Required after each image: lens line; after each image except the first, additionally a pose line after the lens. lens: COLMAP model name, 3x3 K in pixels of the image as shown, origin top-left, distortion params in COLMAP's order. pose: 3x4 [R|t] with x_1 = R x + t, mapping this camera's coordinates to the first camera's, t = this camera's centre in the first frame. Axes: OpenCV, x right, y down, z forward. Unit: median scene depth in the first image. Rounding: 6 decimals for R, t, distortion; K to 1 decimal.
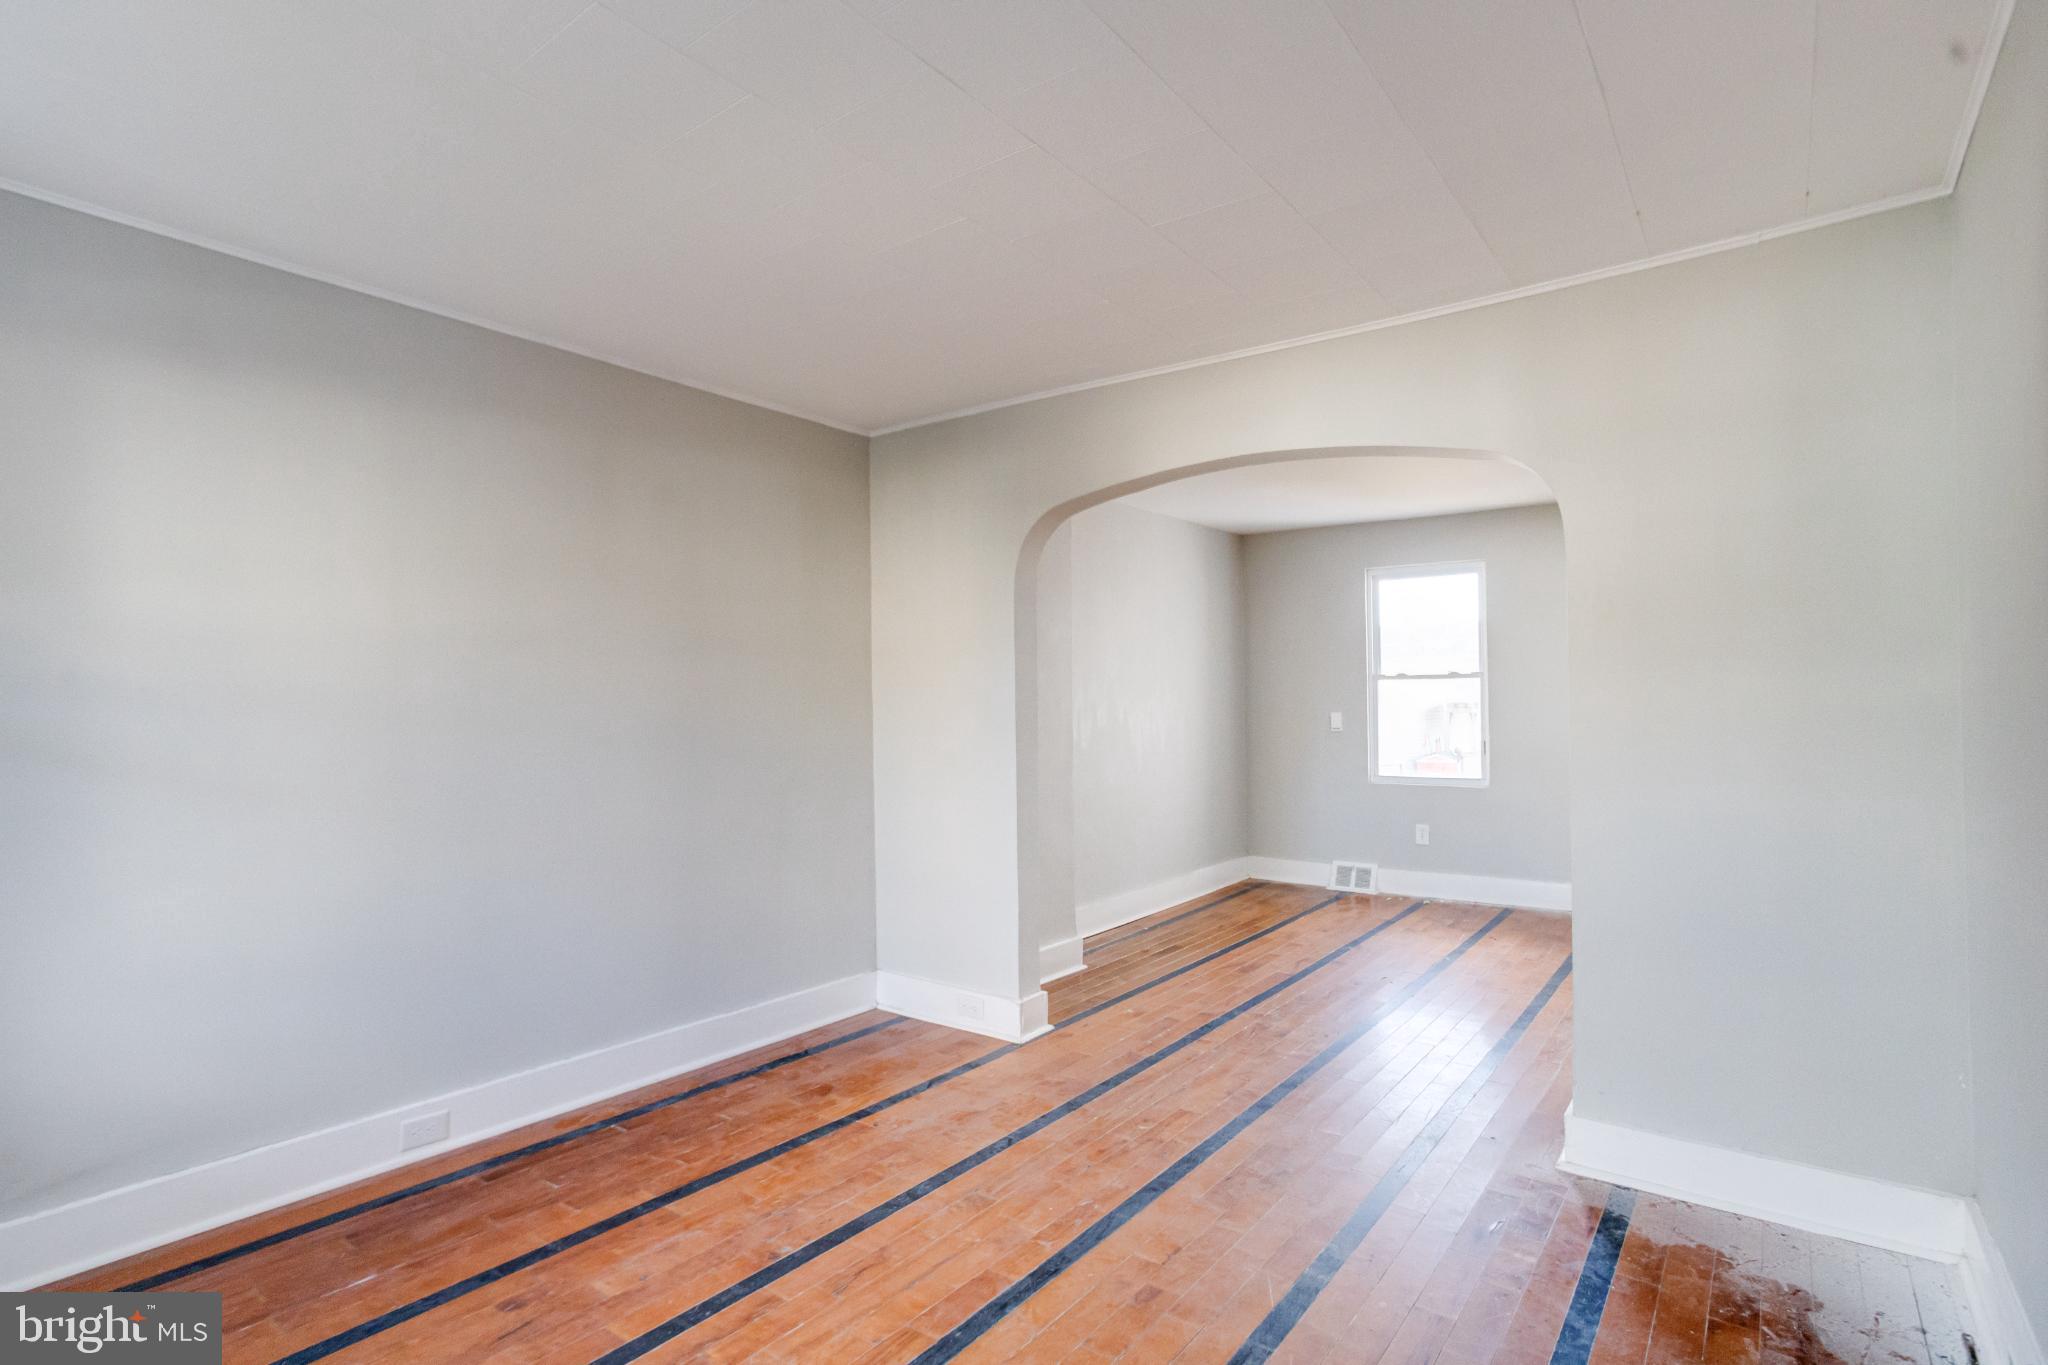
lens RADIAL K [[1035.7, 0, 1006.4], [0, 1035.7, 683.9], [0, 0, 1]] dist [-0.015376, 0.006036]
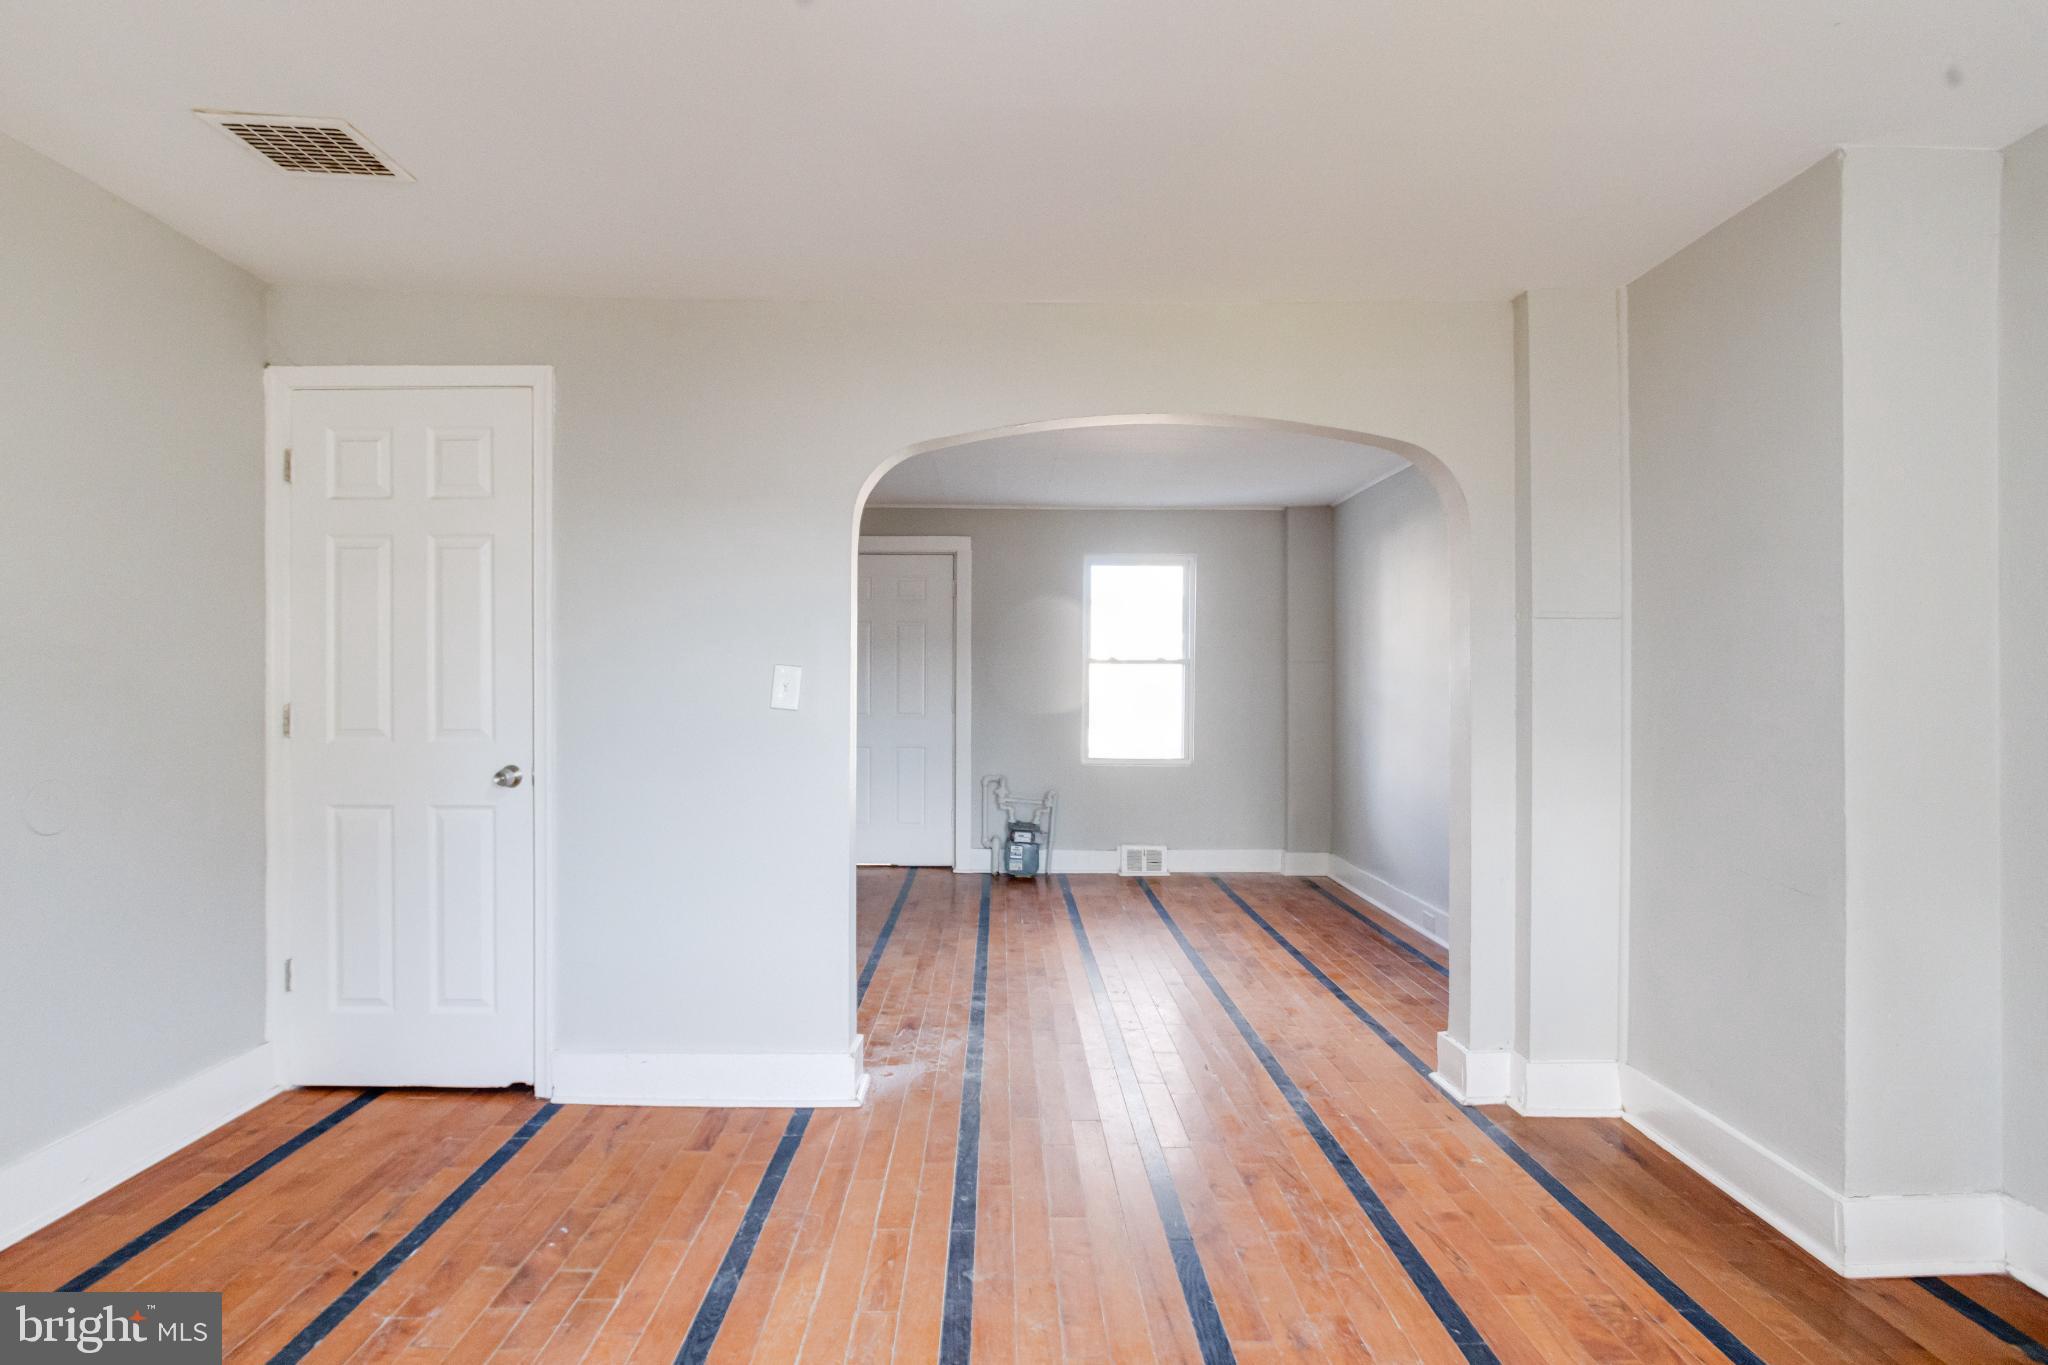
lens RADIAL K [[1007.5, 0, 1002.9], [0, 1007.5, 673.3], [0, 0, 1]] dist [-0.041365, 0.023083]
pose [[-0.792048, -0.002295, -0.610455, 0.770217], [0.013703, 0.999674, -0.021537, 0.025059], [0.610305, -0.025423, -0.791758, 1.391374]]
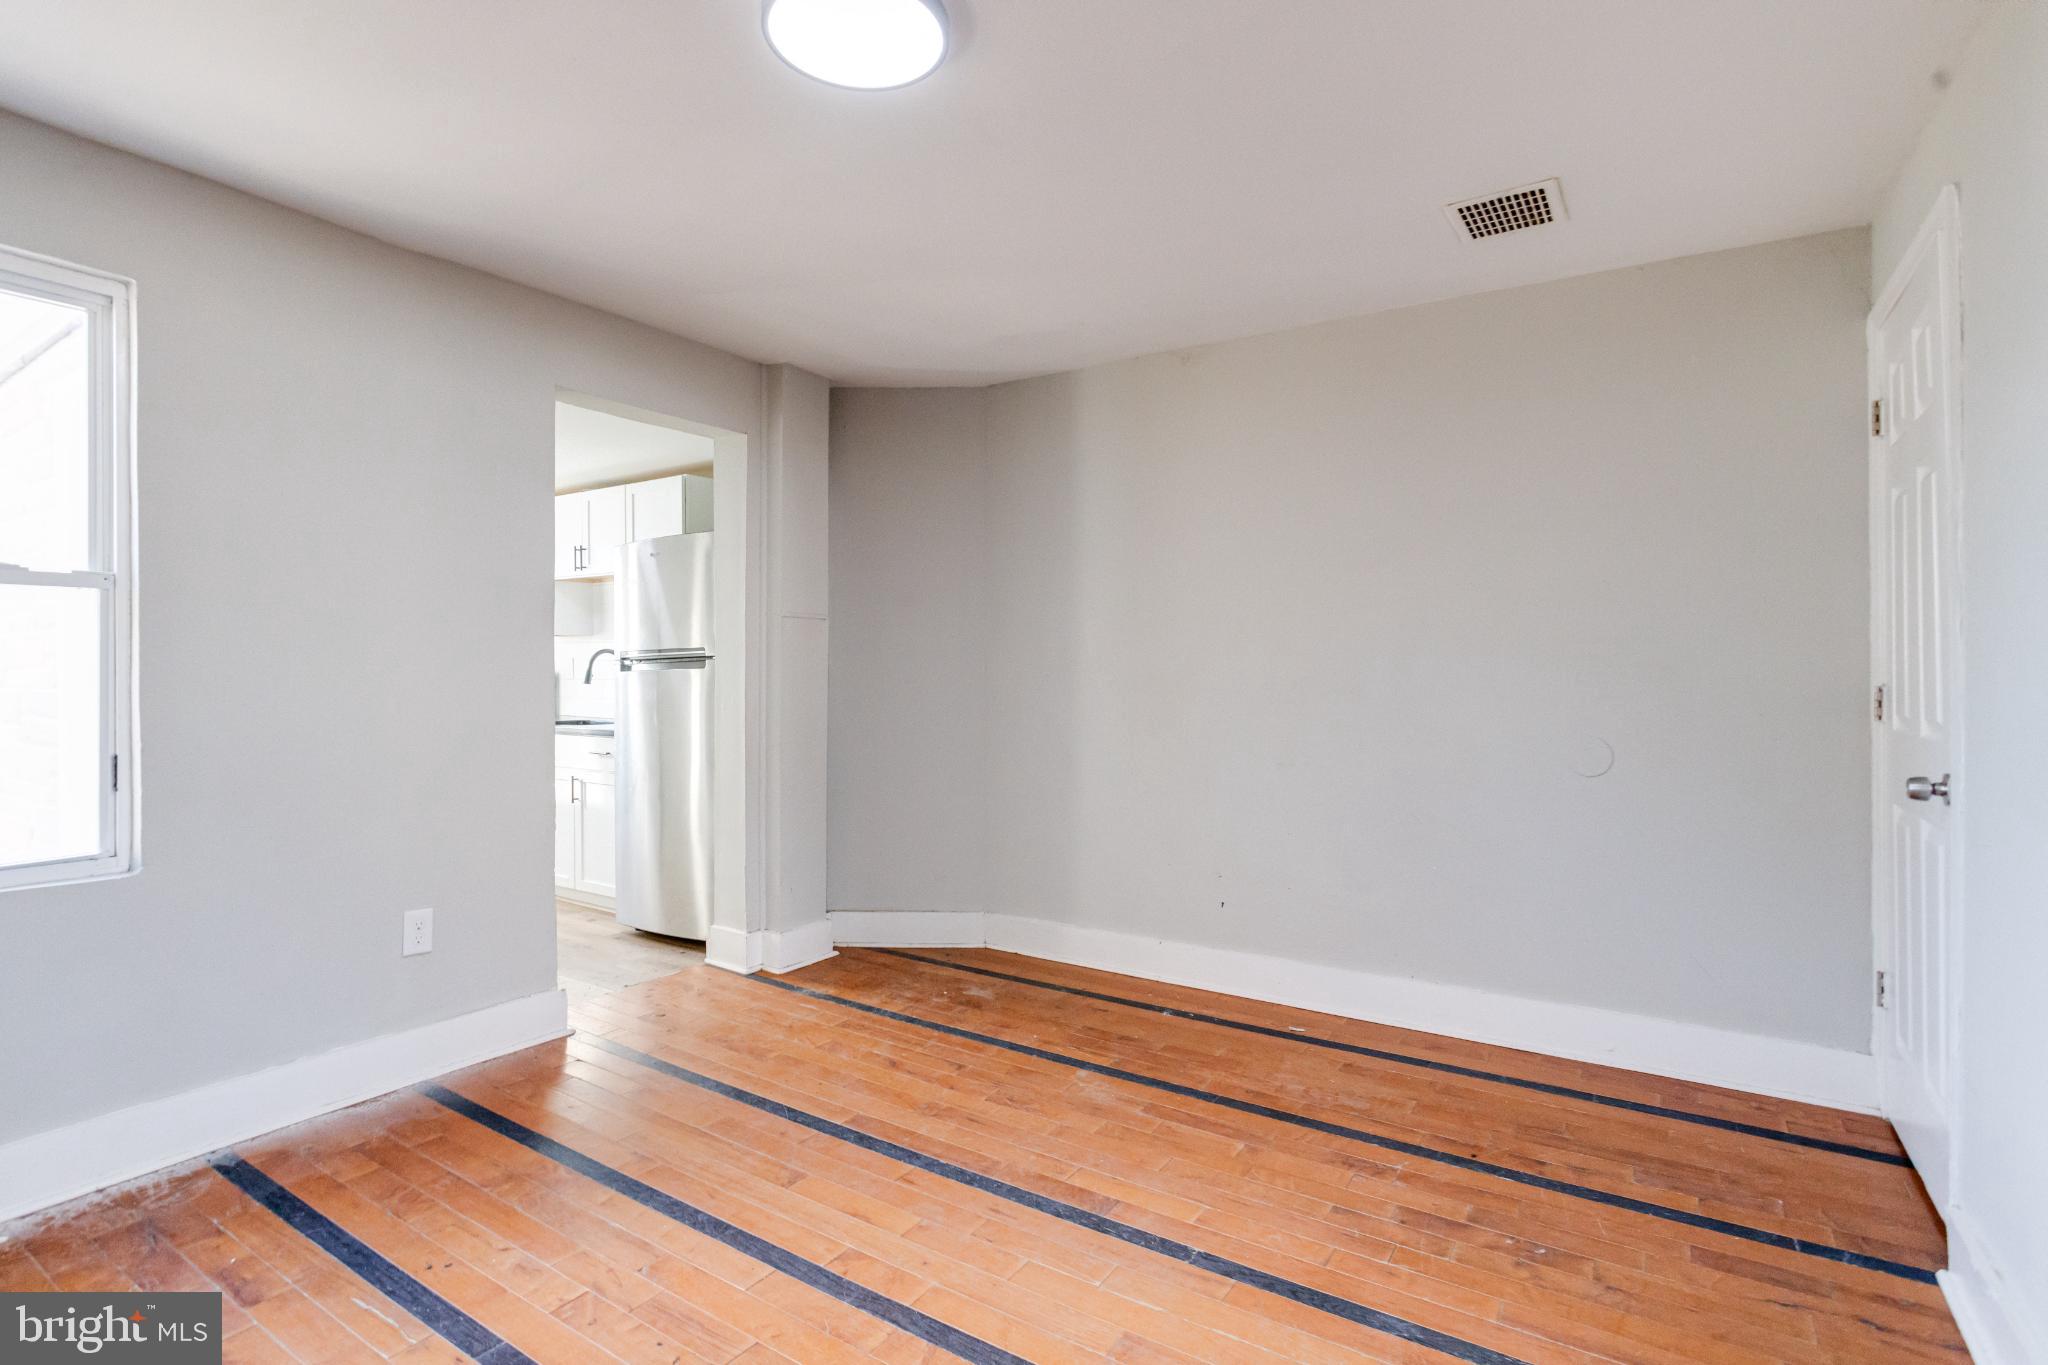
lens RADIAL K [[1007.5, 0, 1009.5], [0, 1007.5, 668.6], [0, 0, 1]] dist [-0.041365, 0.023083]
pose [[-0.072544, 0.008811, 0.997326, 0.116131], [-0.020496, 0.999737, -0.010323, 0.032771], [-0.997155, -0.021191, -0.072344, 1.101241]]
